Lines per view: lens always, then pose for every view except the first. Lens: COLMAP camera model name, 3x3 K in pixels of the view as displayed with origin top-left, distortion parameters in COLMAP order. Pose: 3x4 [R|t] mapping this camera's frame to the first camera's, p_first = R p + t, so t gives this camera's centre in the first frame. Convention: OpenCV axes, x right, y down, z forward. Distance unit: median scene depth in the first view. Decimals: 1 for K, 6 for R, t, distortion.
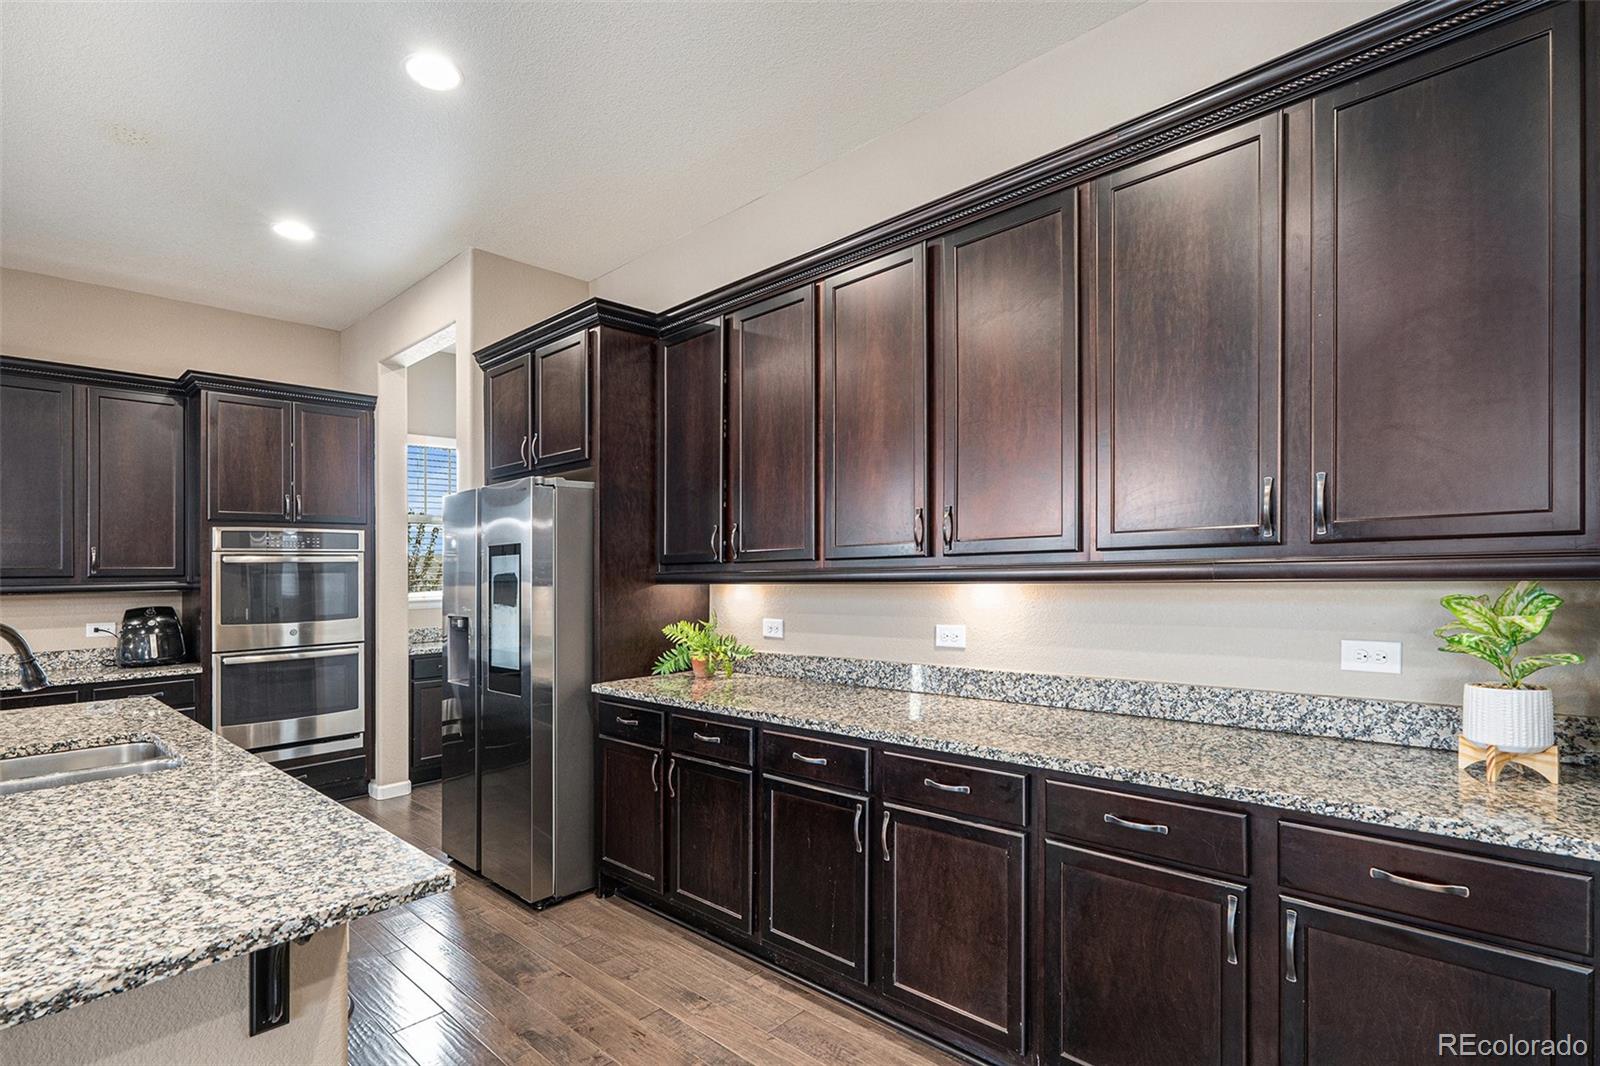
lens RADIAL K [[768.6, 0, 804.6], [0, 768.6, 568.1], [0, 0, 1]] dist [0.002132, 0.000544]
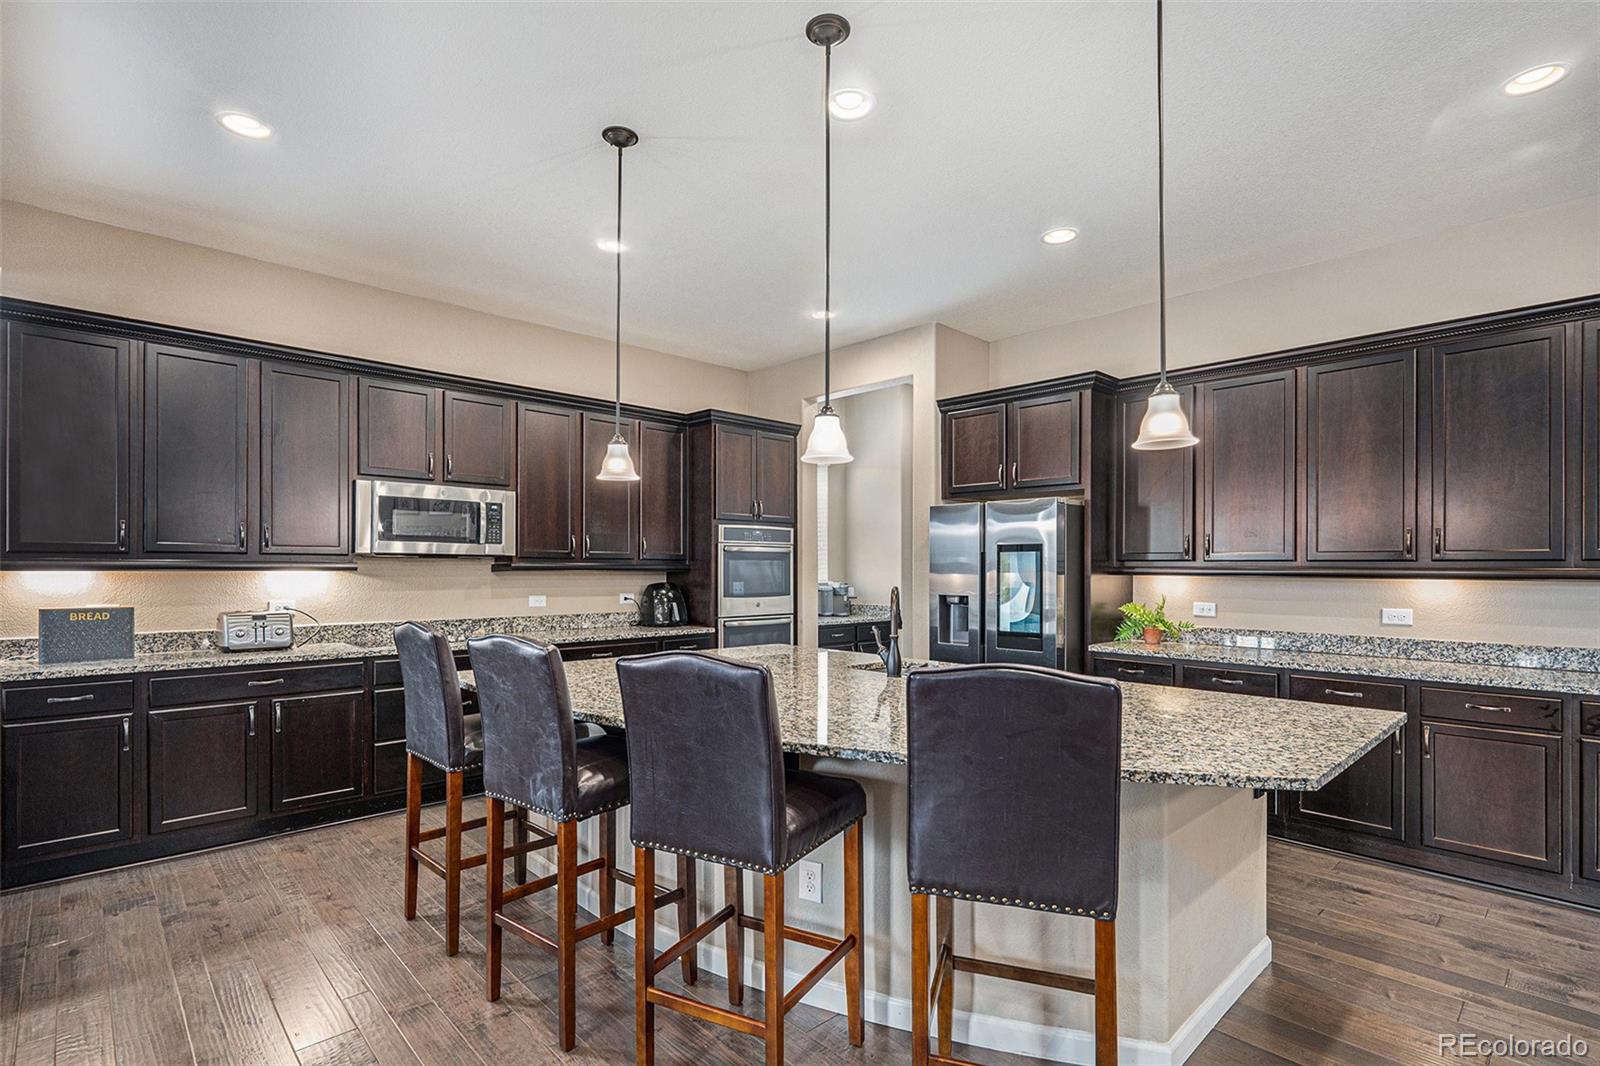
lens RADIAL K [[757.0, 0, 793.7], [0, 757.0, 558.4], [0, 0, 1]] dist [0.006806, 0.000462]
pose [[0.997976, 0.024578, -0.058644, -0.742785], [-0.025024, 0.999663, -0.006888, 0.015937], [0.058455, 0.008342, 0.998255, -0.413989]]
